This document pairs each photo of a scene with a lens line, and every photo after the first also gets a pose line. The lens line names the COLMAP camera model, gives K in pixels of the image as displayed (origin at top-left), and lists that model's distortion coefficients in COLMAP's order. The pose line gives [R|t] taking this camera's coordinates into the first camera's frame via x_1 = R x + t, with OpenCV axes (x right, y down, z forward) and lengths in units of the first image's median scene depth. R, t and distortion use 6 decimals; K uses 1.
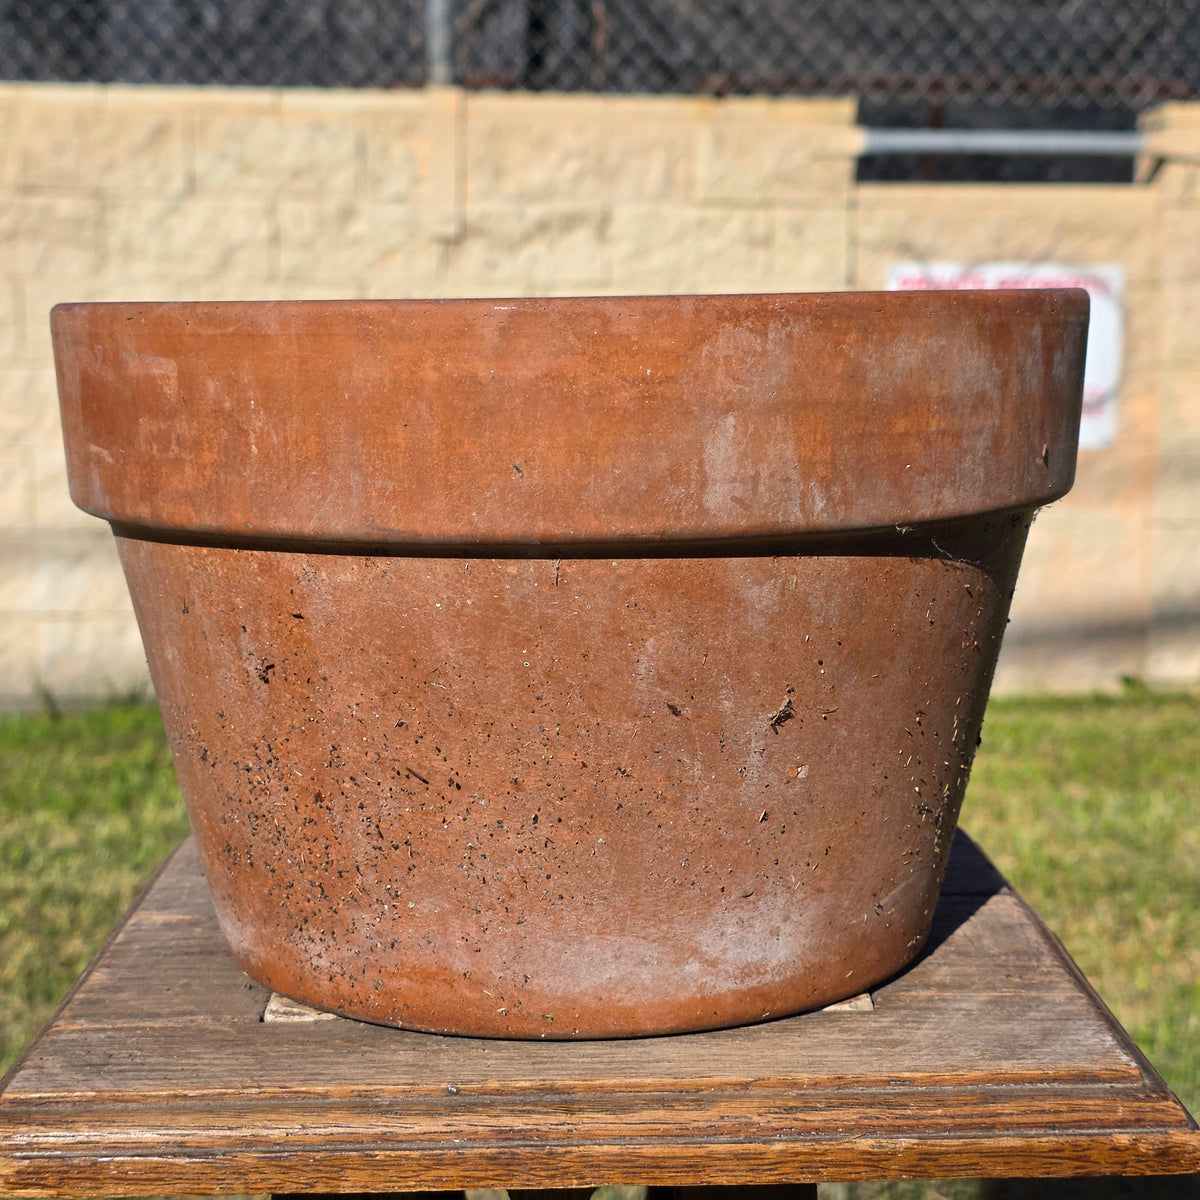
lens RADIAL K [[2121.8, 0, 566.2], [0, 2121.8, 596.8], [0, 0, 1]] dist [0.173268, -0.630131]
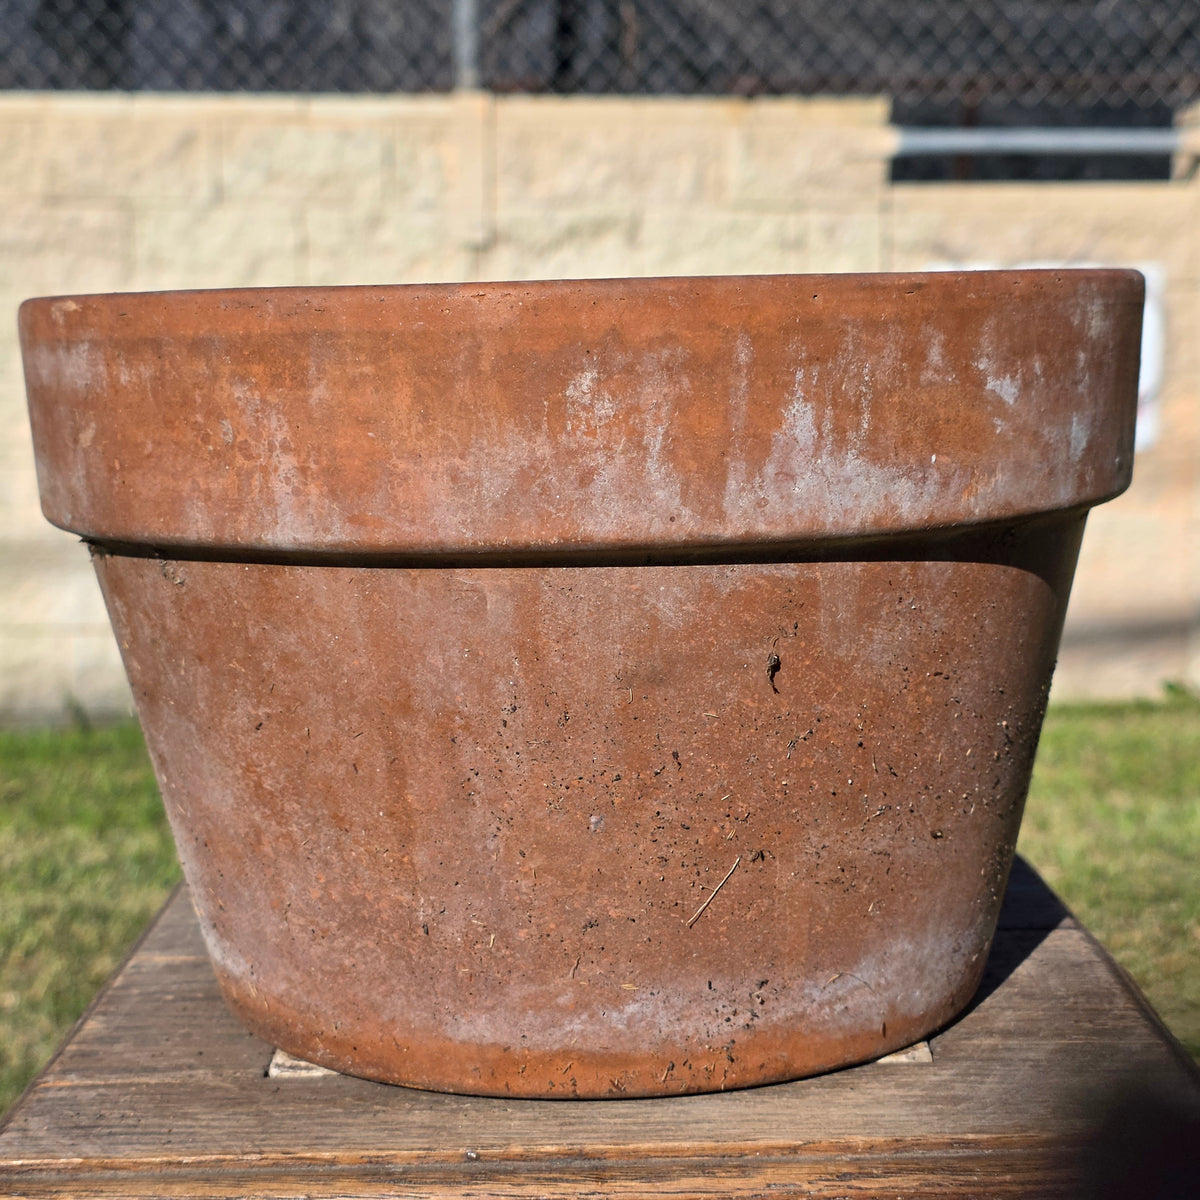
lens RADIAL K [[2121.8, 0, 566.2], [0, 2121.8, 596.8], [0, 0, 1]] dist [0.173268, -0.630131]
pose [[0.999841, -0.008220, -0.015835, 0.003350], [0.008160, 0.999959, -0.003837, -0.003575], [0.015866, 0.003708, 0.999867, 0.087015]]
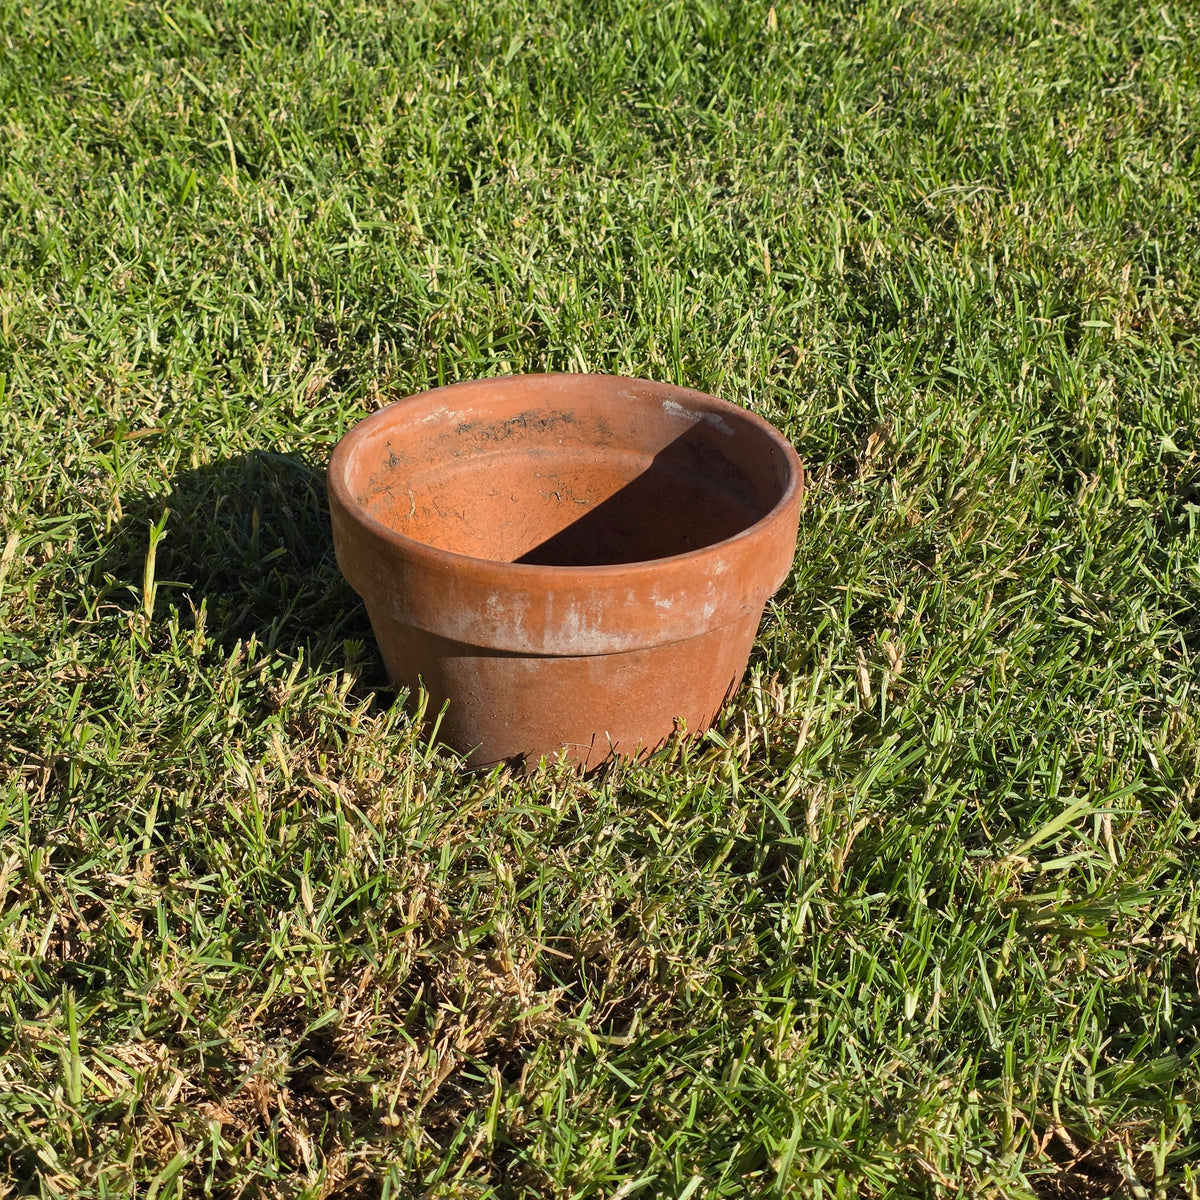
lens RADIAL K [[2121.8, 0, 566.2], [0, 2121.8, 596.8], [0, 0, 1]] dist [0.173268, -0.630131]
pose [[0.956614, 0.161158, -0.242729, 0.629320], [-0.061314, 0.925791, 0.373029, -0.953295], [0.284833, -0.341962, 0.895506, -1.110113]]
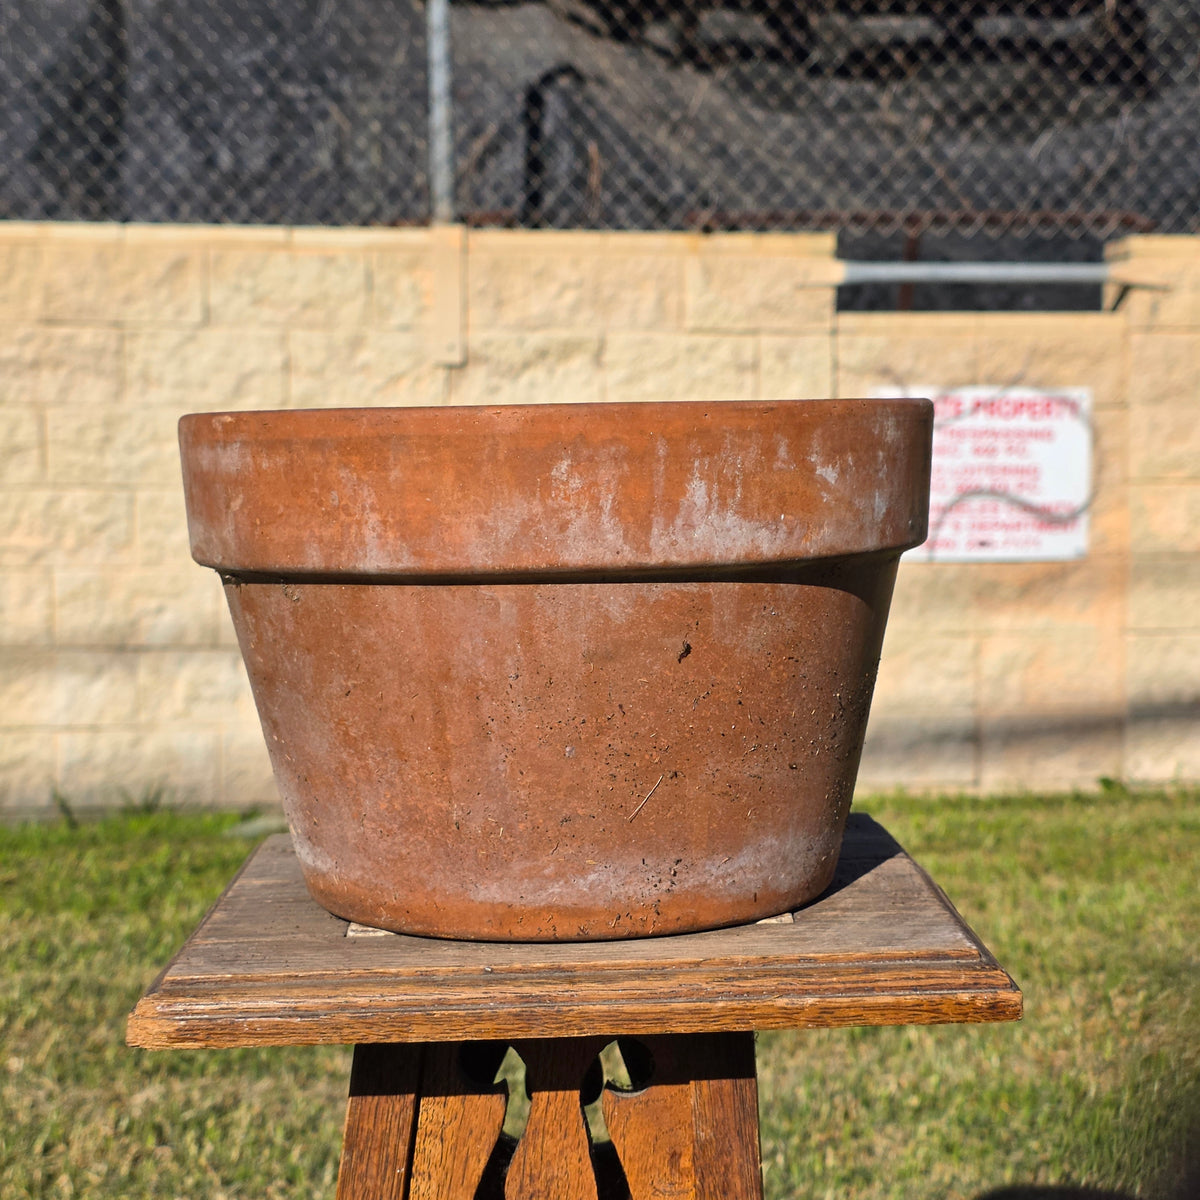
lens RADIAL K [[2136.3, 0, 604.0], [0, 2136.3, 581.5], [0, 0, 1]] dist [0.203503, -0.428697]
pose [[0.999813, -0.007661, 0.017780, -0.000535], [0.008805, 0.997834, -0.065196, 0.069315], [-0.017242, 0.065340, 0.997714, -0.419770]]
